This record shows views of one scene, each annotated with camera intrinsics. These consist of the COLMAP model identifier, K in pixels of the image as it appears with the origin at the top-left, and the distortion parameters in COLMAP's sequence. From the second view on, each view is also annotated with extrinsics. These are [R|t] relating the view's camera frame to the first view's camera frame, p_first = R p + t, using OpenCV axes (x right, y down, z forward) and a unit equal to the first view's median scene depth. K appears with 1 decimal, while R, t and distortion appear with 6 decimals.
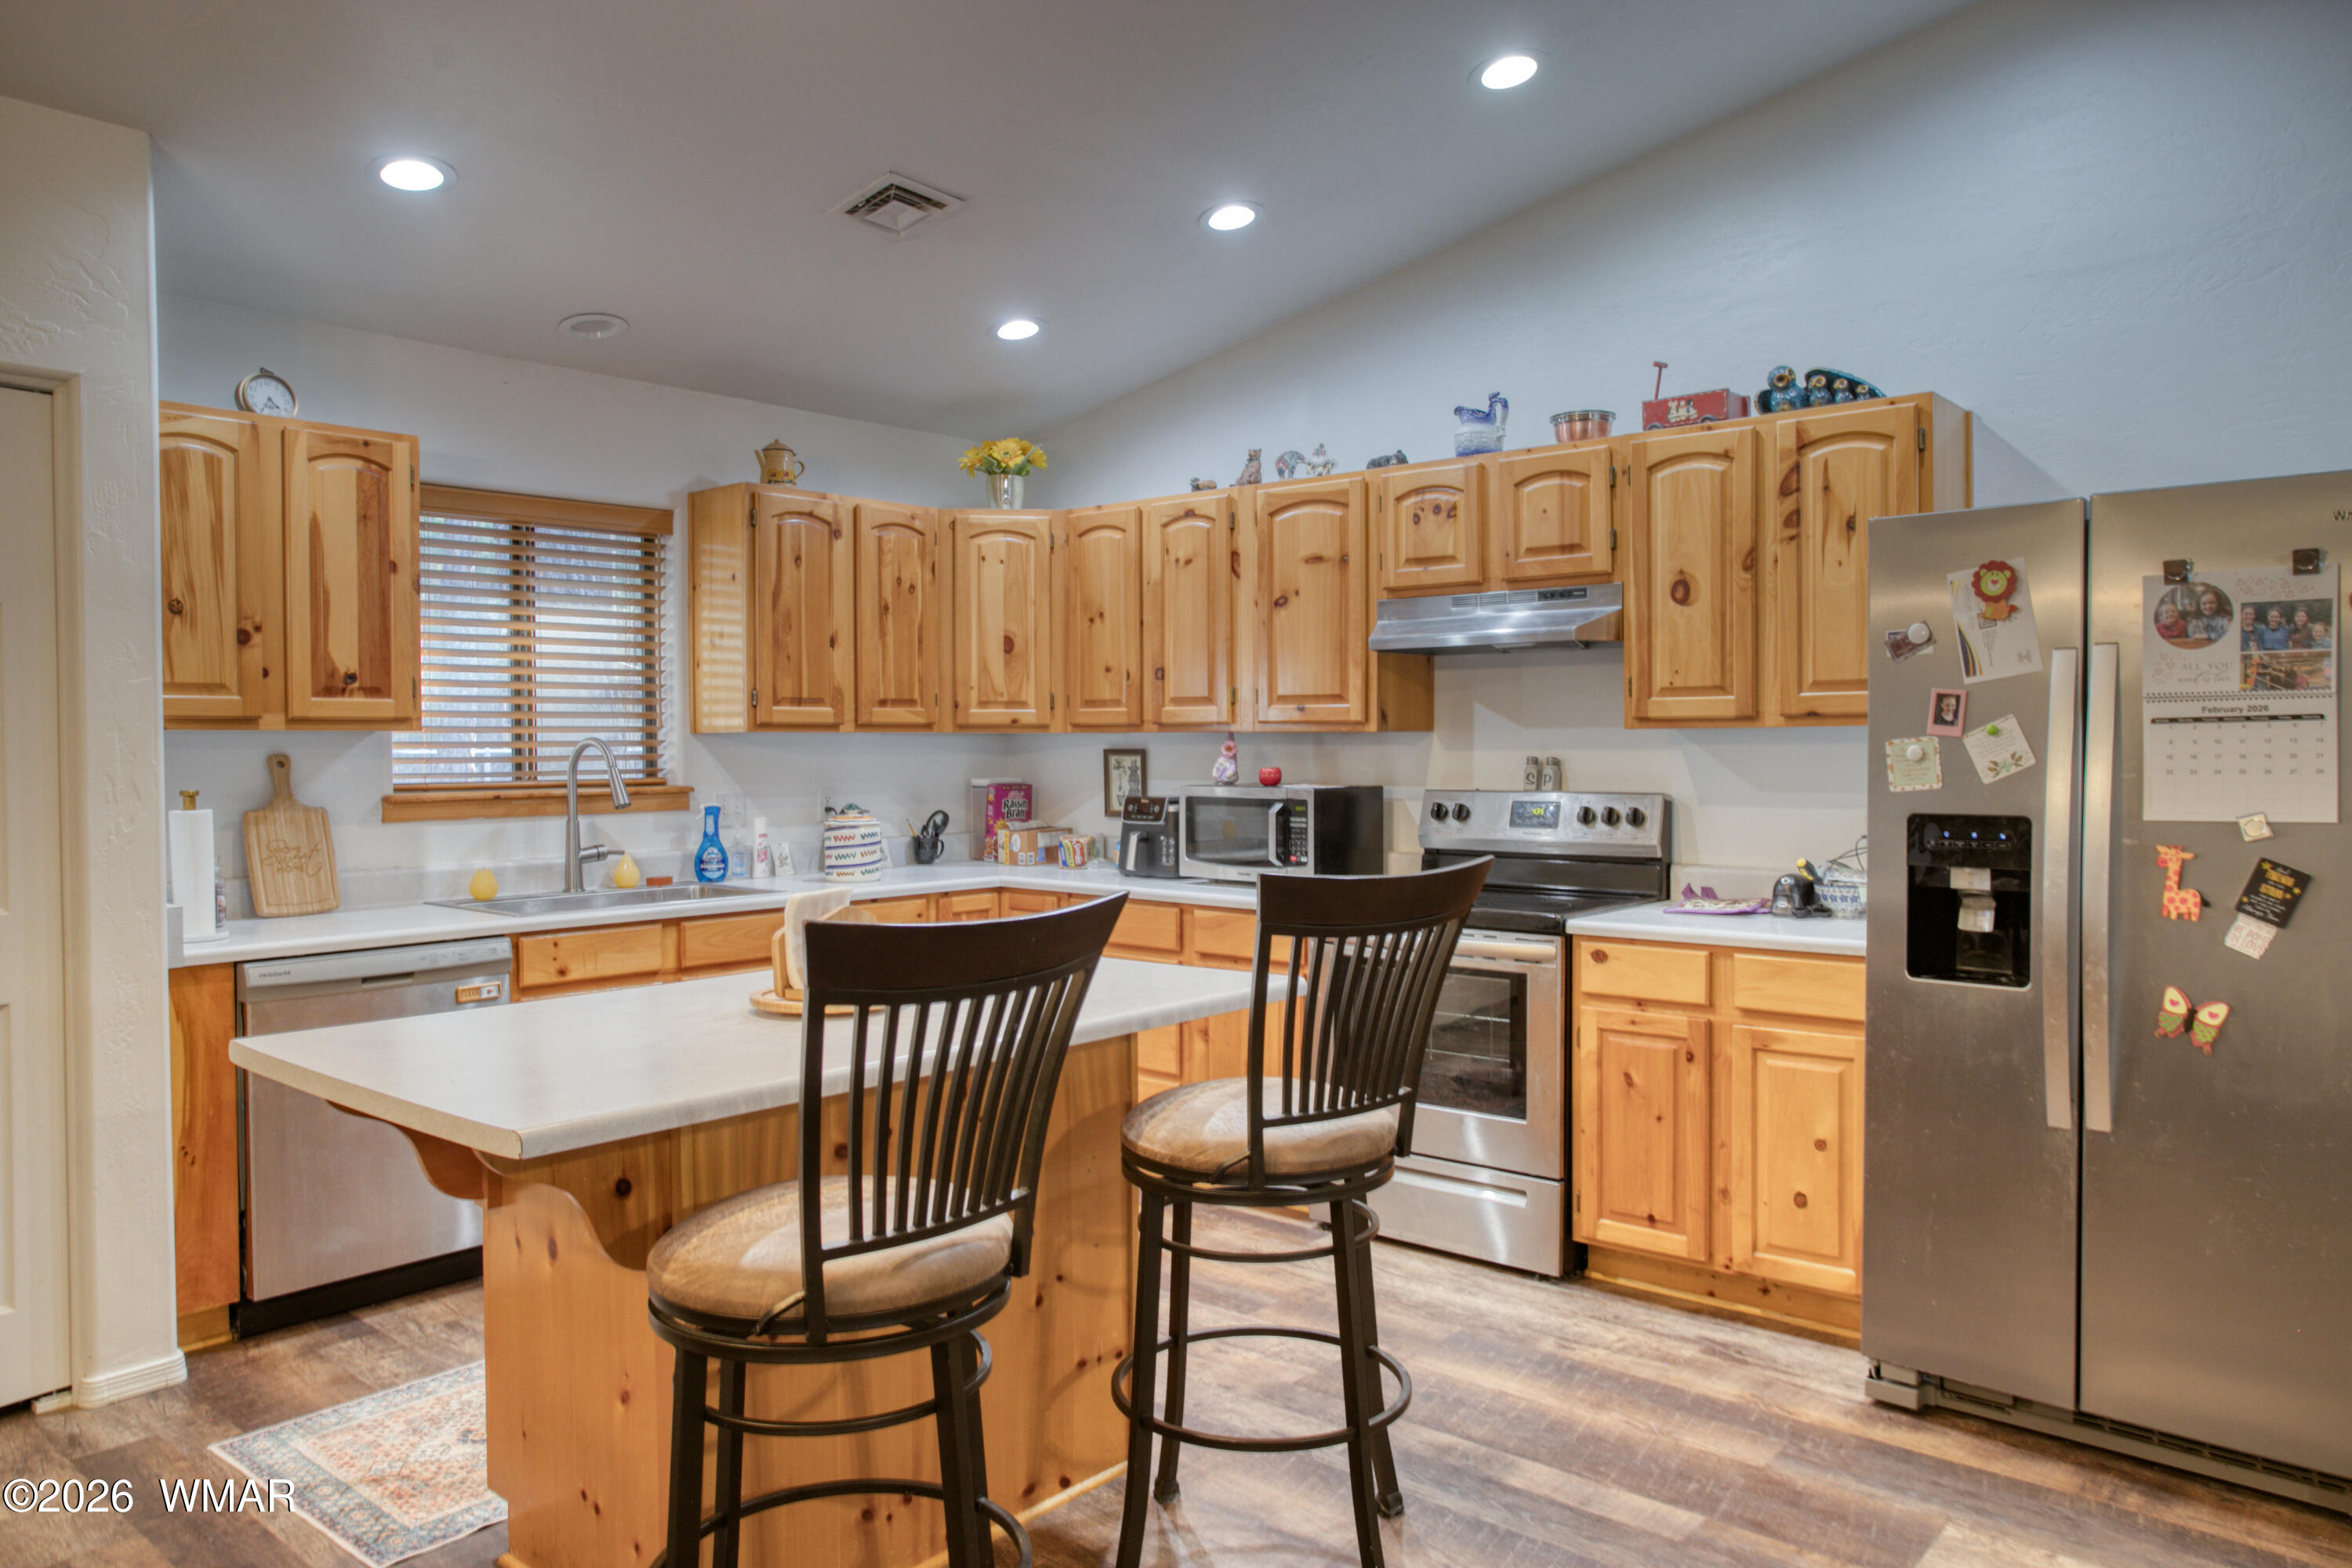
lens RADIAL K [[1592.1, 0, 1188.5], [0, 1592.1, 775.1], [0, 0, 1]] dist [-0.048445, 0.048863]
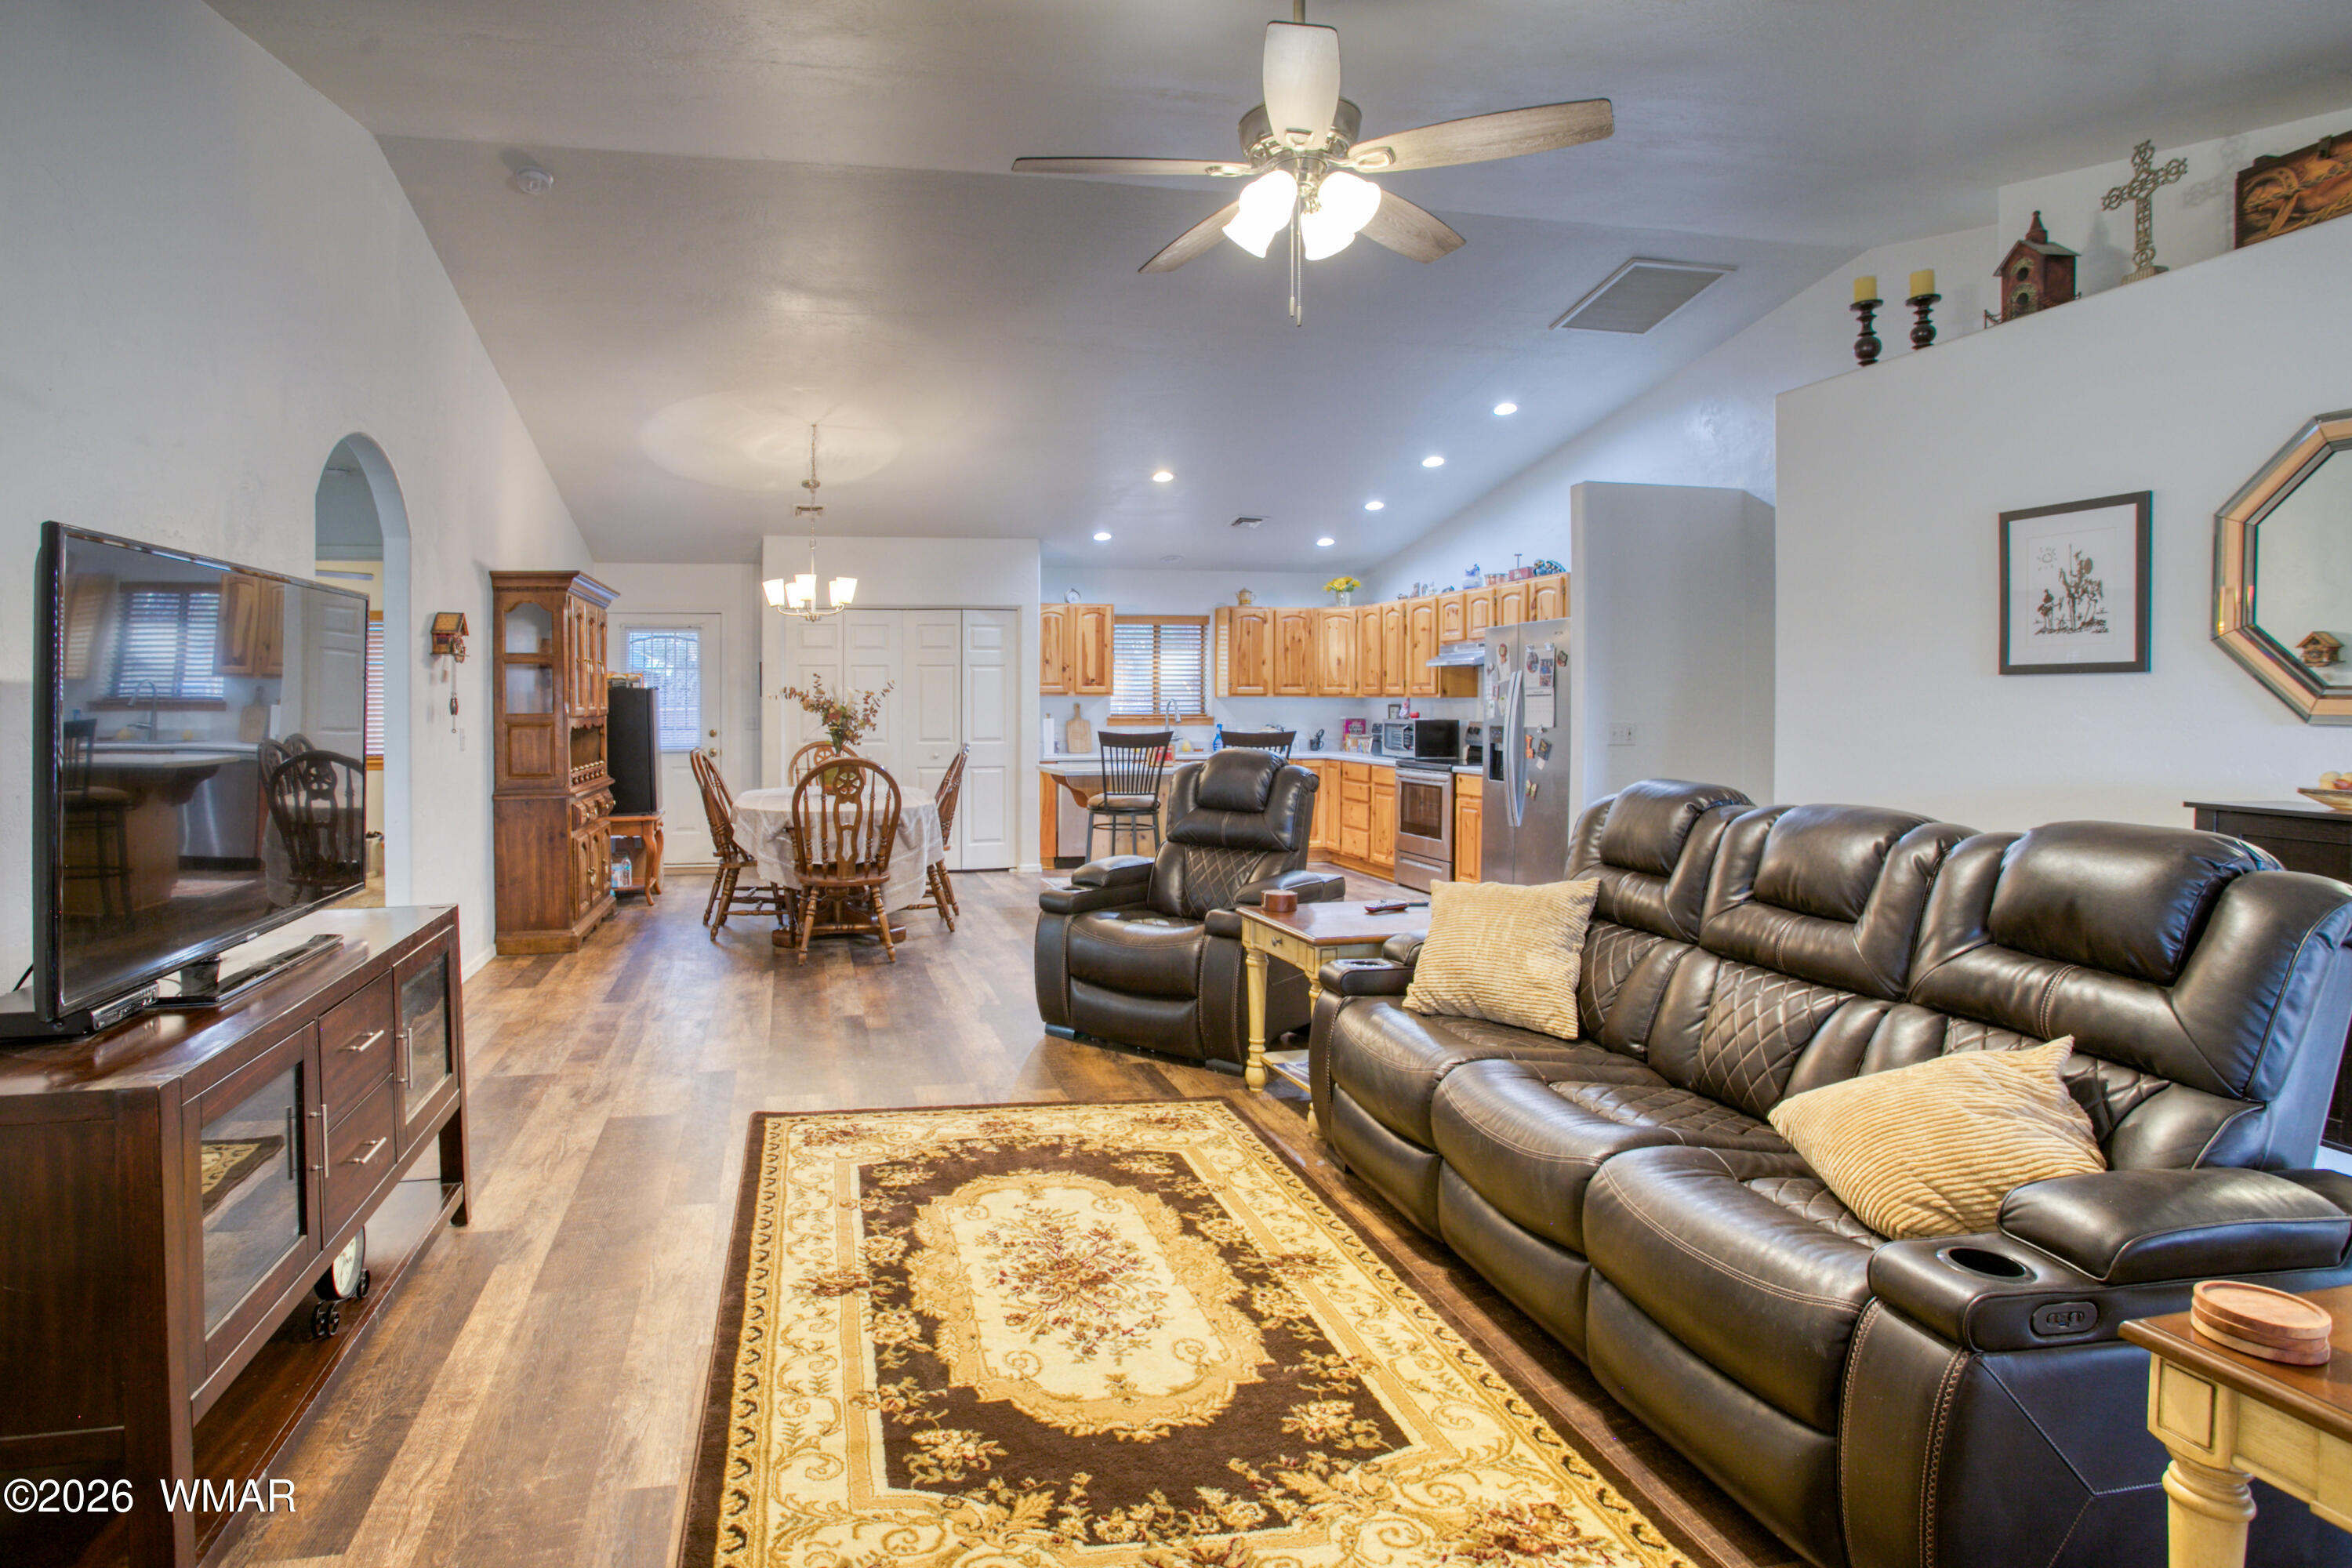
lens RADIAL K [[1258.2, 0, 1026.9], [0, 1258.2, 714.5], [0, 0, 1]] dist [-0.016211, -0.000303]
pose [[0.782992, 0.011200, -0.621931, 0.956728], [-0.016950, 0.999851, -0.003333, 0.019935], [0.621801, 0.013151, 0.783065, -1.098005]]
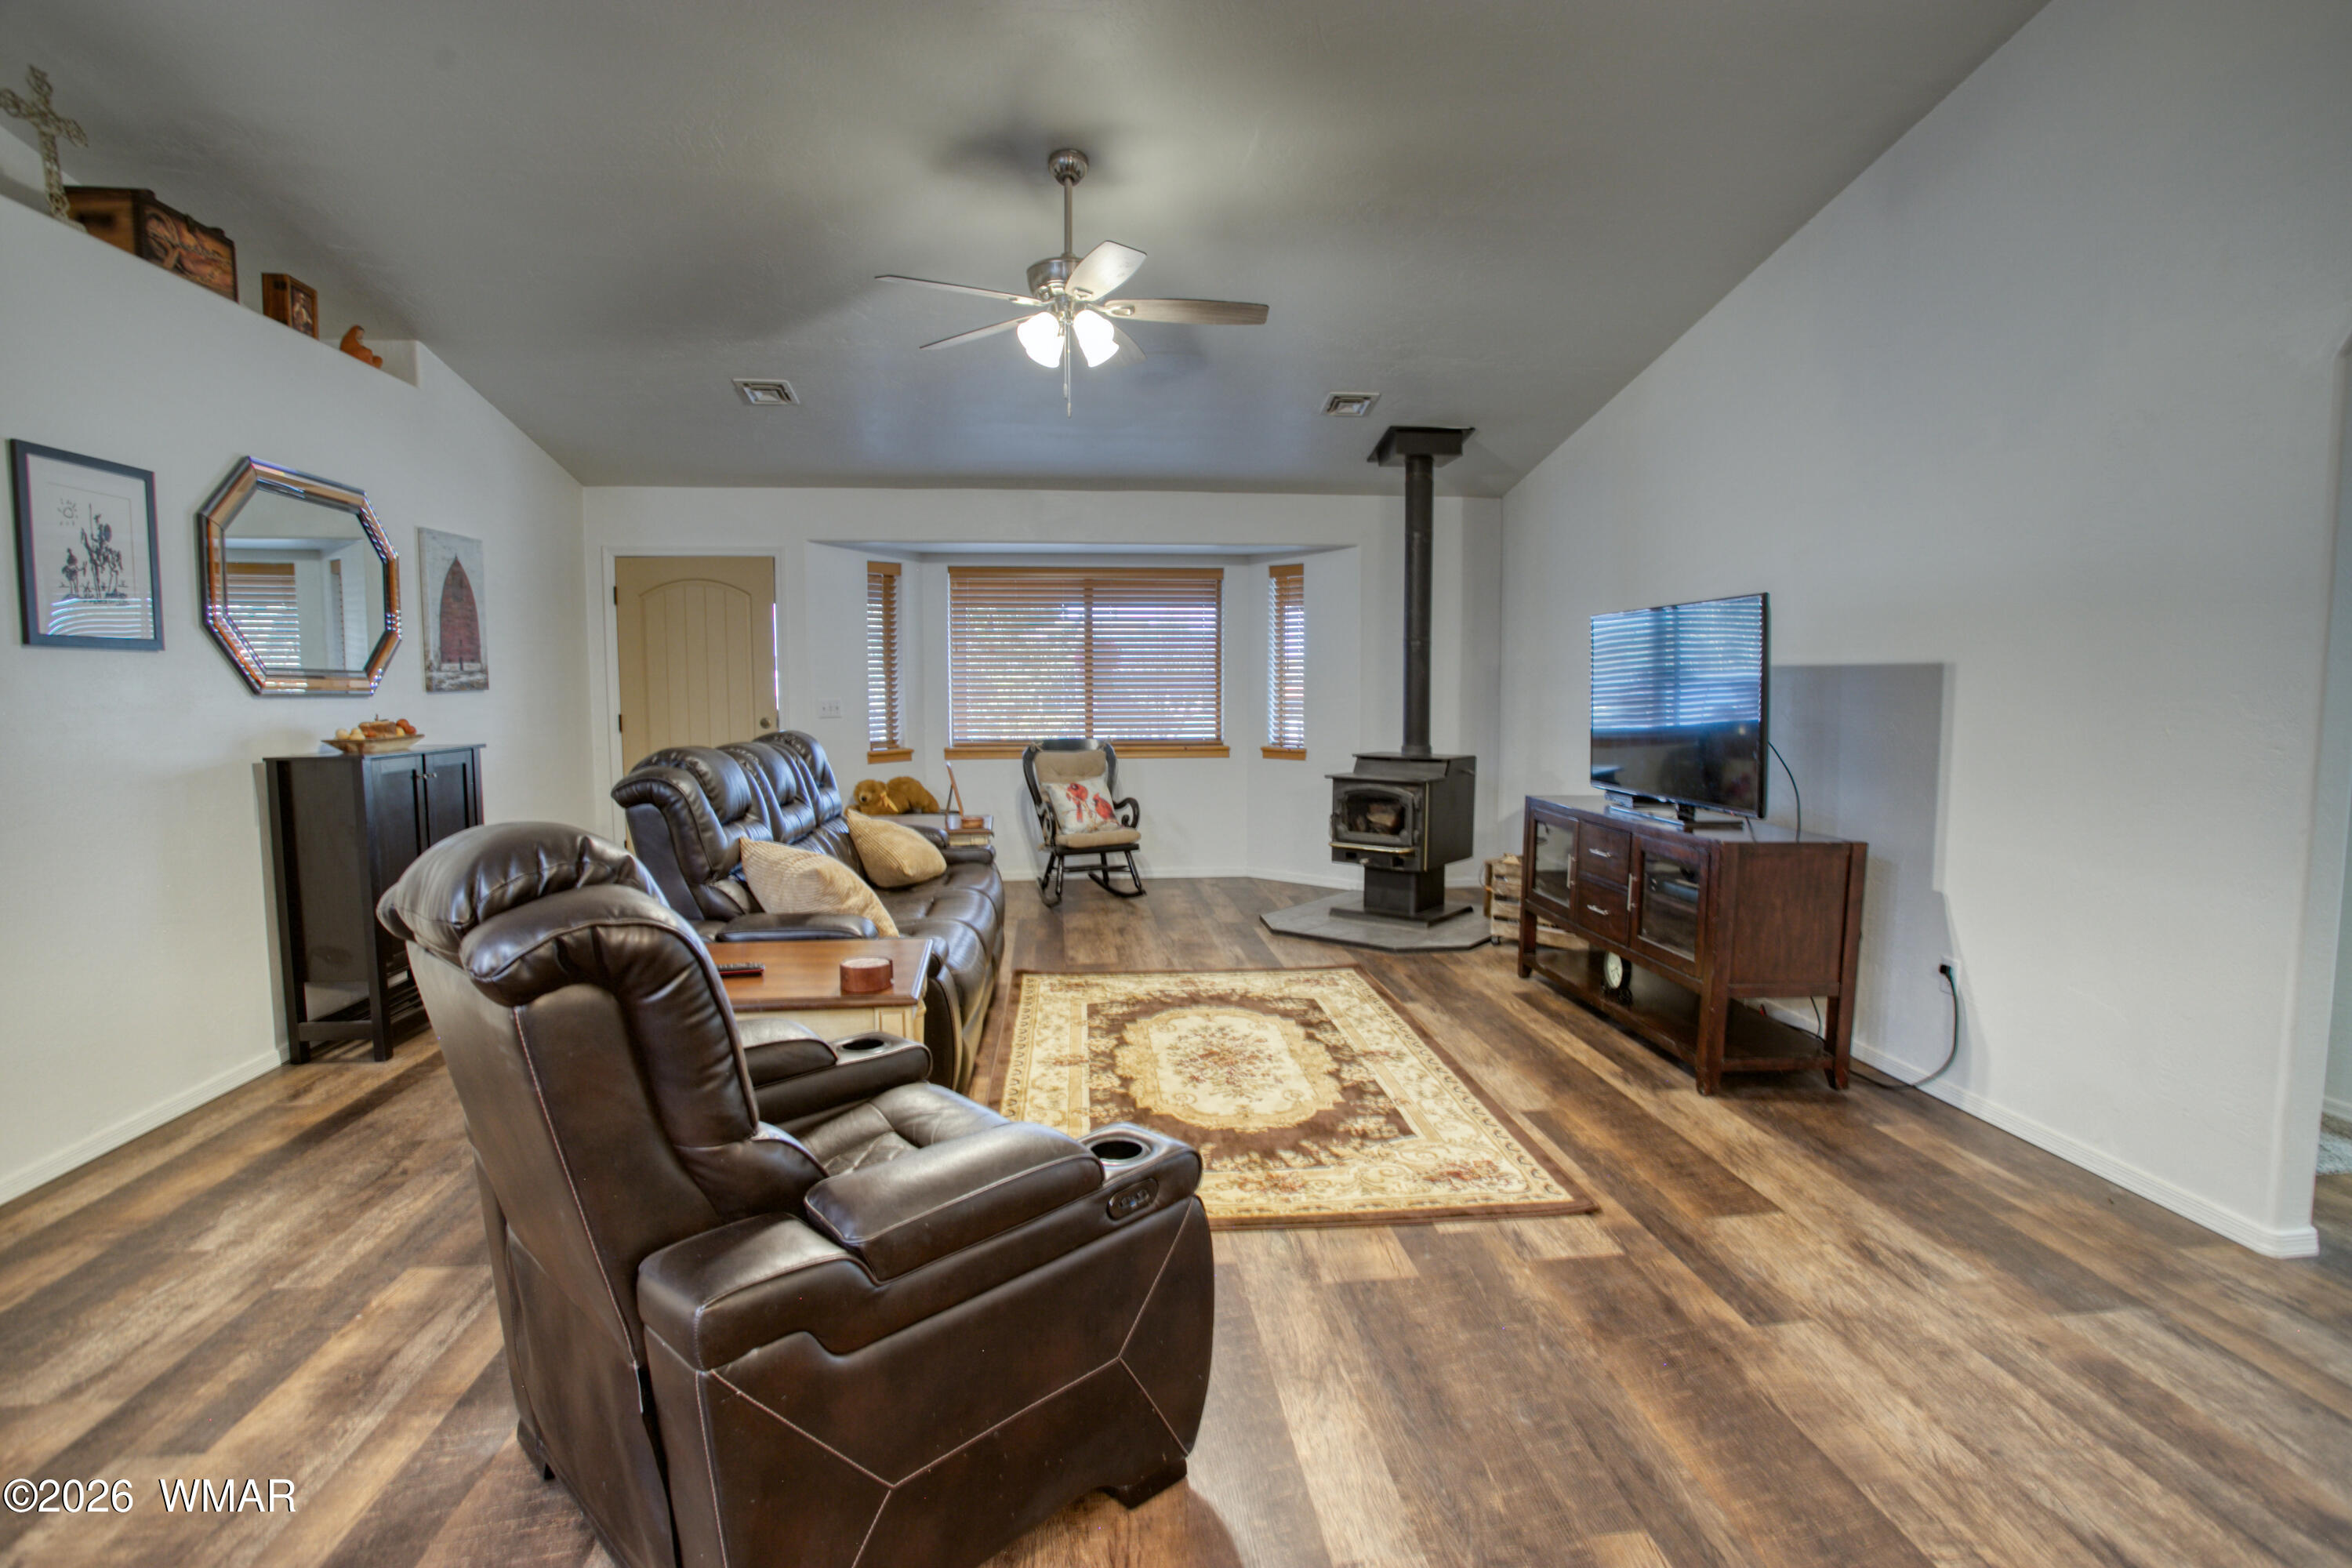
lens RADIAL K [[1159.1, 0, 1187.8], [0, 1159.1, 777.0], [0, 0, 1]] dist [-0.075805, 0.033130]
pose [[-0.736151, -0.050690, 0.674917, -0.088635], [0.019191, 0.995227, 0.095680, 0.002108], [-0.676545, 0.083387, -0.731664, 0.196333]]
